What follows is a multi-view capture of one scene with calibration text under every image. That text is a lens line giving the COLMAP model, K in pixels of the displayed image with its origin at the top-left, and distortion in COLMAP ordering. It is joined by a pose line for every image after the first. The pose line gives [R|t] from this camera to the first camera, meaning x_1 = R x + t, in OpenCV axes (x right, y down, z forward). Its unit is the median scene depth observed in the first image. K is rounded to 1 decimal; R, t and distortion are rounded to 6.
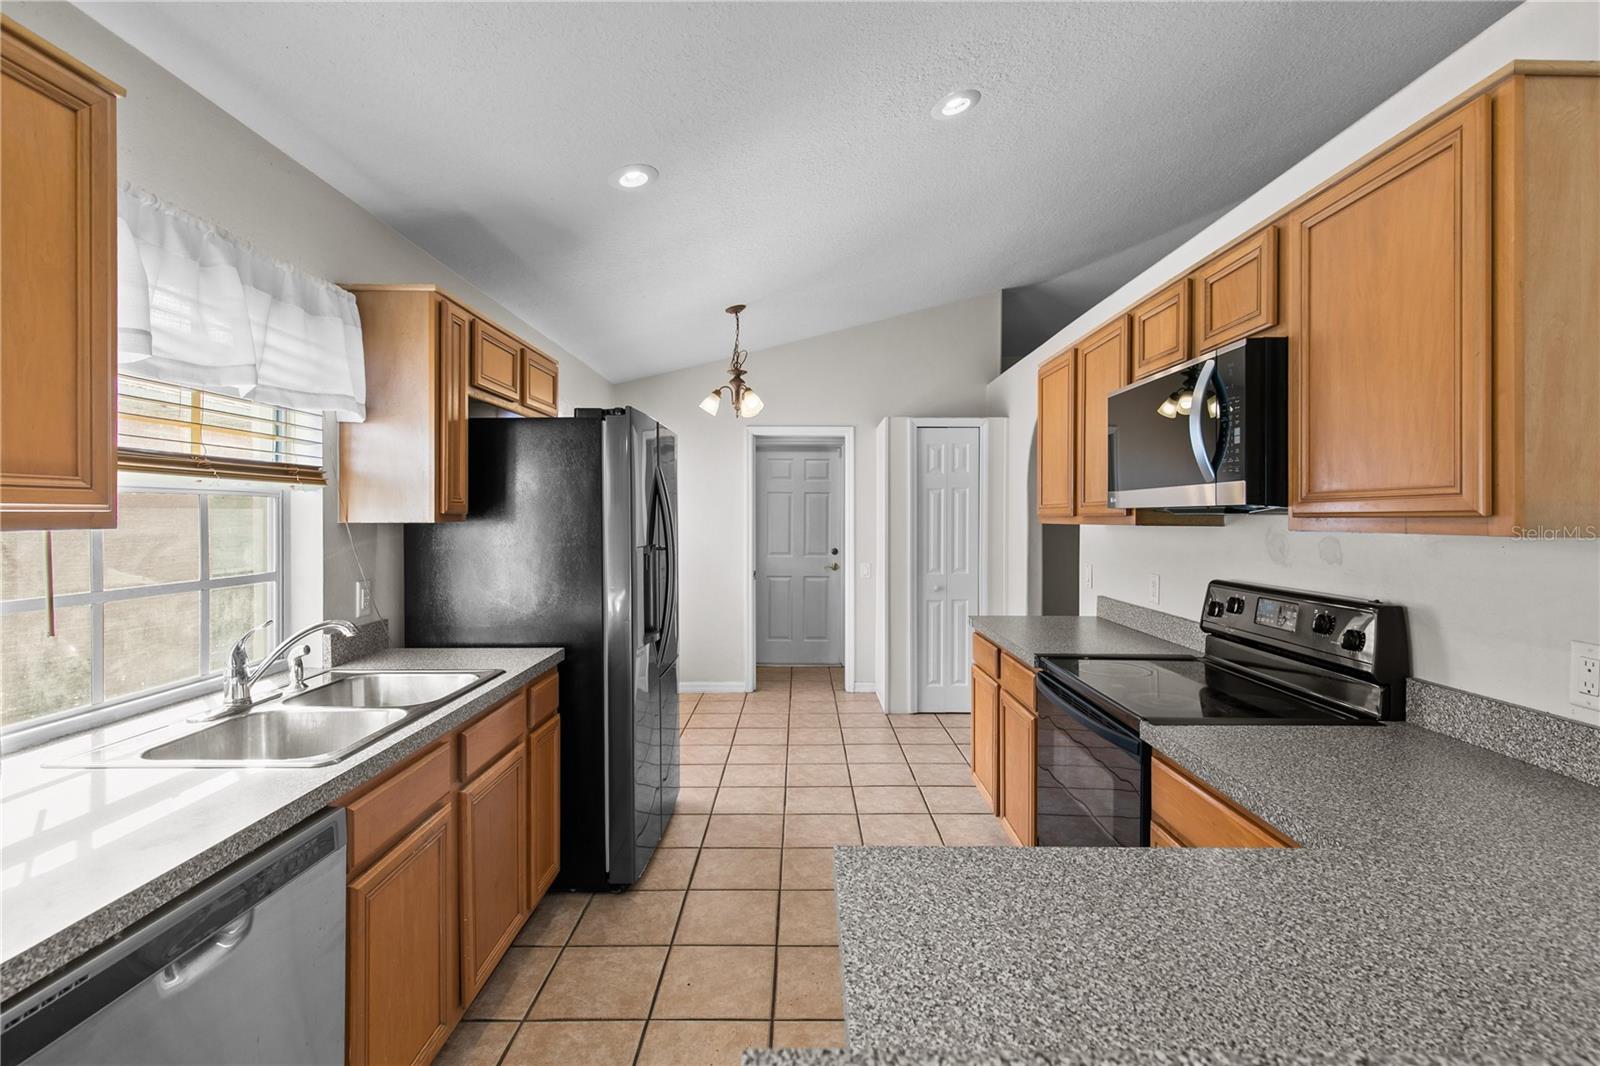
lens RADIAL K [[720.8, 0, 808.5], [0, 720.8, 514.6], [0, 0, 1]] dist [0.009140, -0.002308]
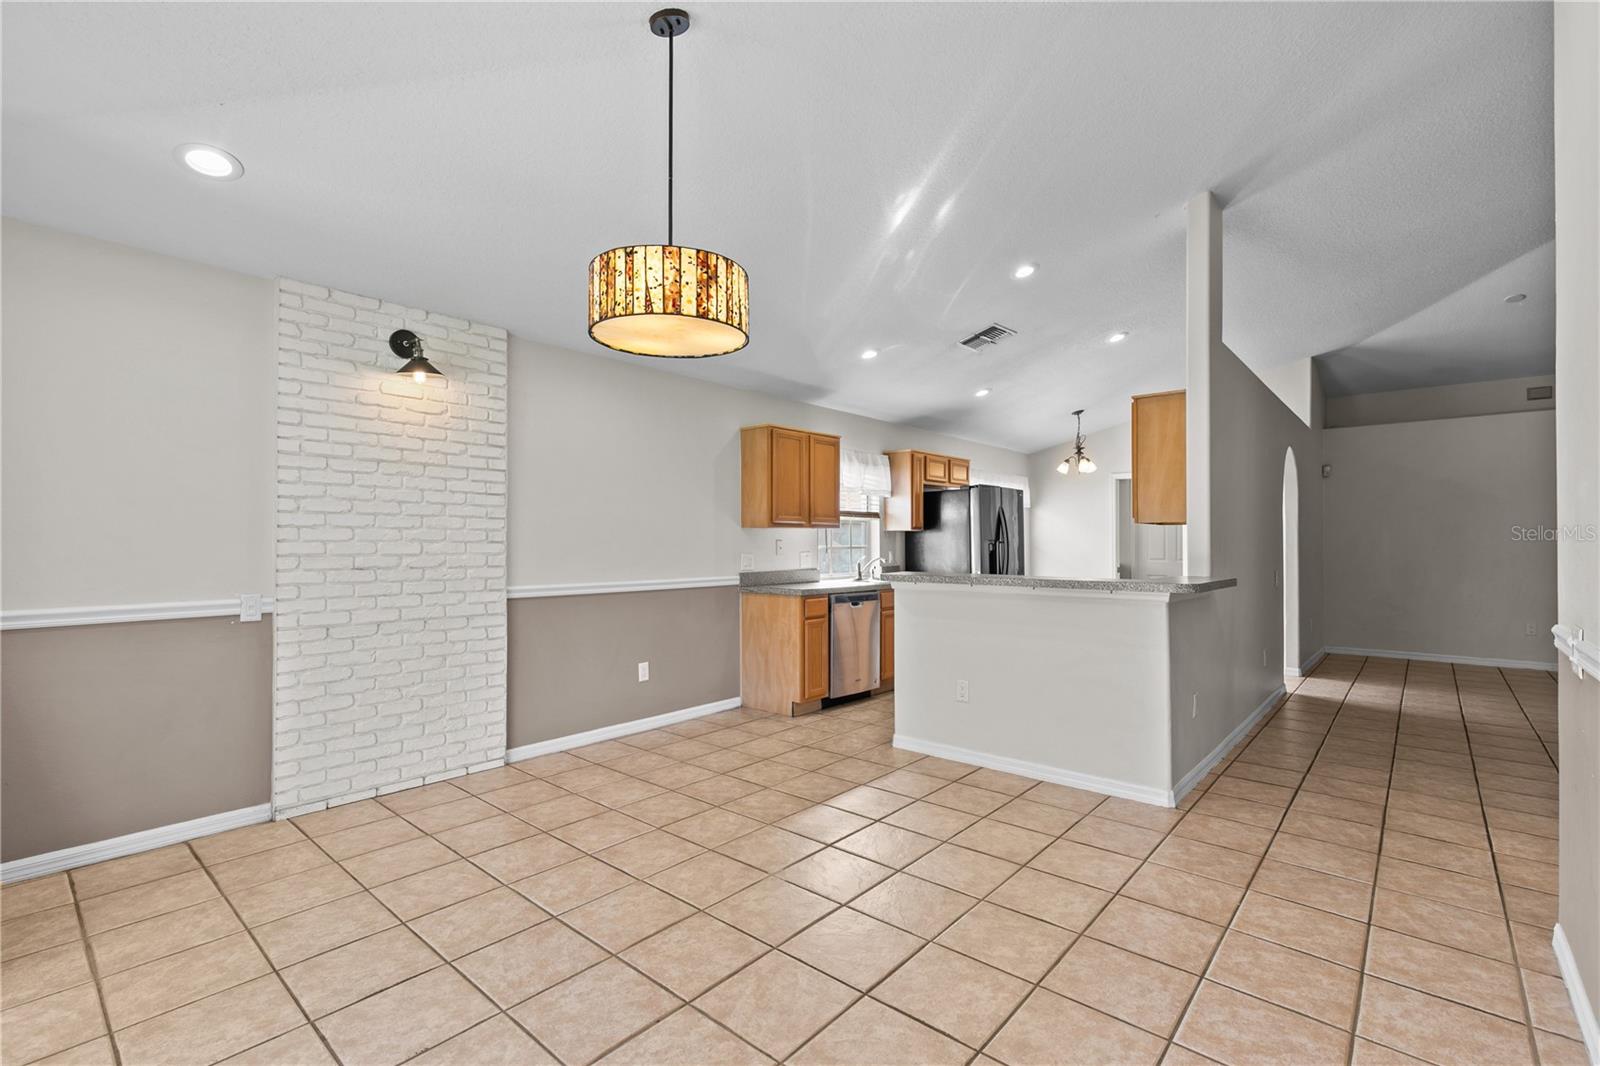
lens RADIAL K [[720.8, 0, 804.5], [0, 720.8, 535.0], [0, 0, 1]] dist [0.009140, -0.002308]
pose [[0.748034, -0.012254, -0.663547, 1.086932], [0.004066, 0.999895, -0.013882, 0.069209], [0.663648, 0.007686, 0.748006, -1.455446]]
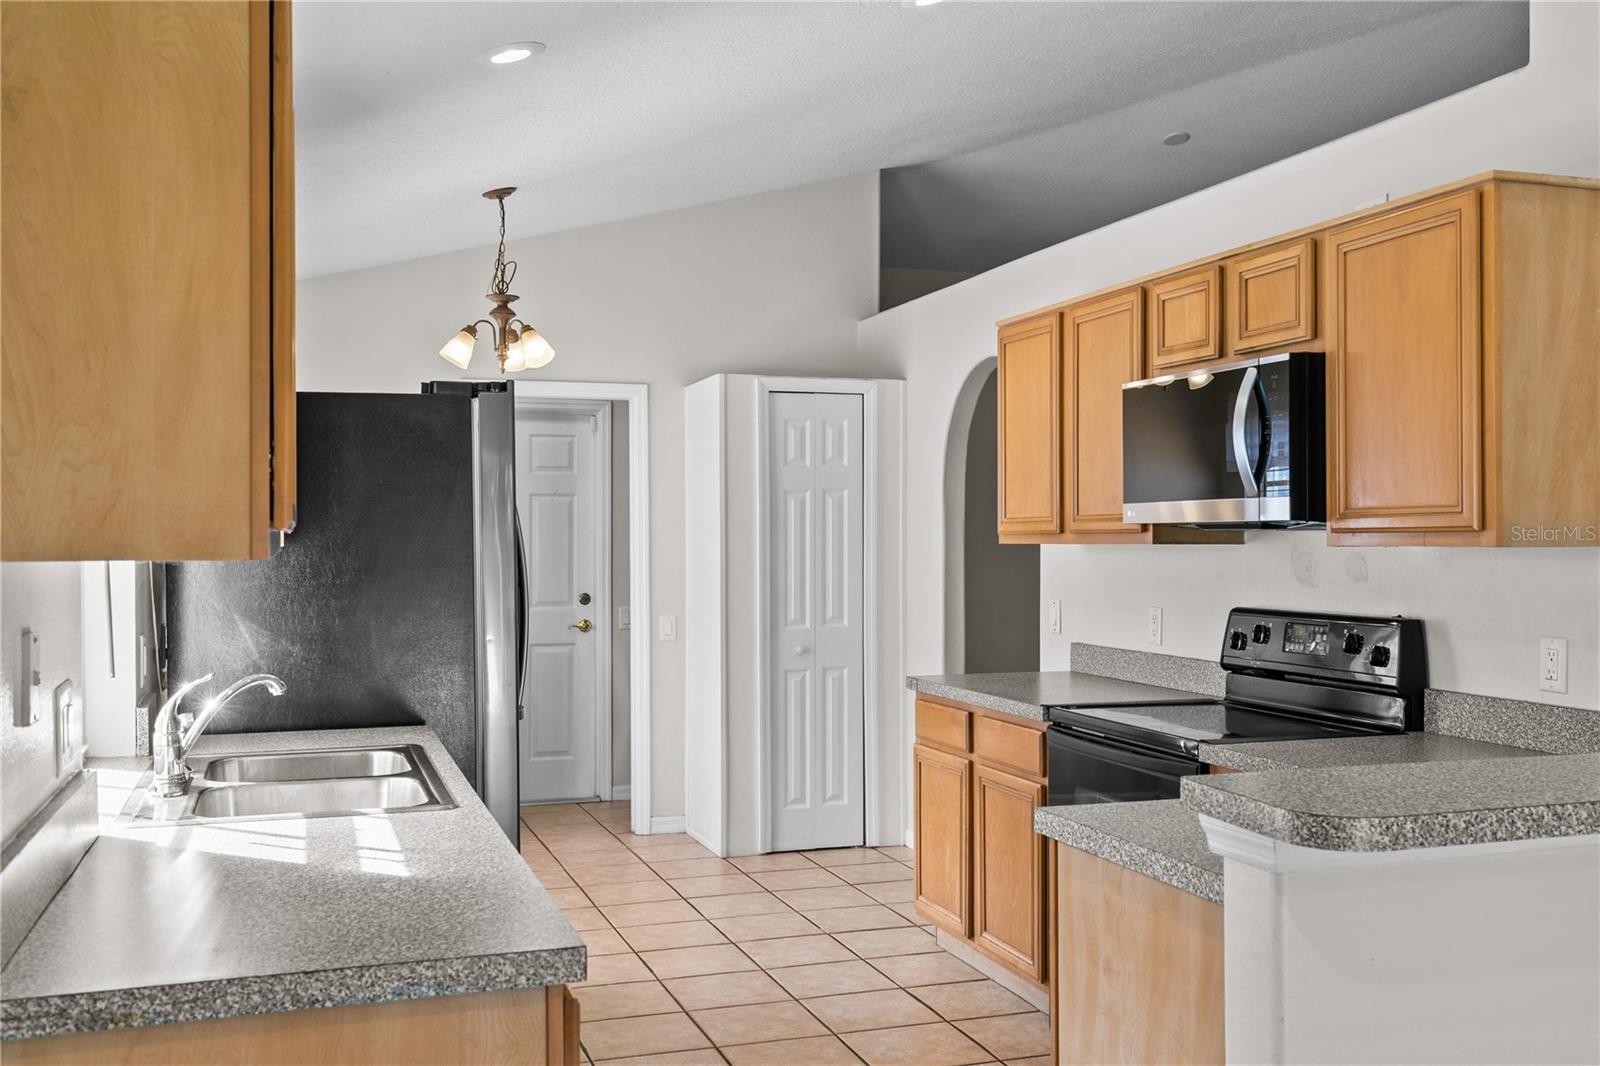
lens RADIAL K [[1564.9, 0, 804.0], [0, 1564.9, 525.8], [0, 0, 1]] dist [0.006553, 0.000000]
pose [[0.949459, -0.002184, 0.313883, -0.521128], [0.003817, 0.999982, -0.004588, 0.000855], [-0.313867, 0.005555, 0.949451, -0.615197]]
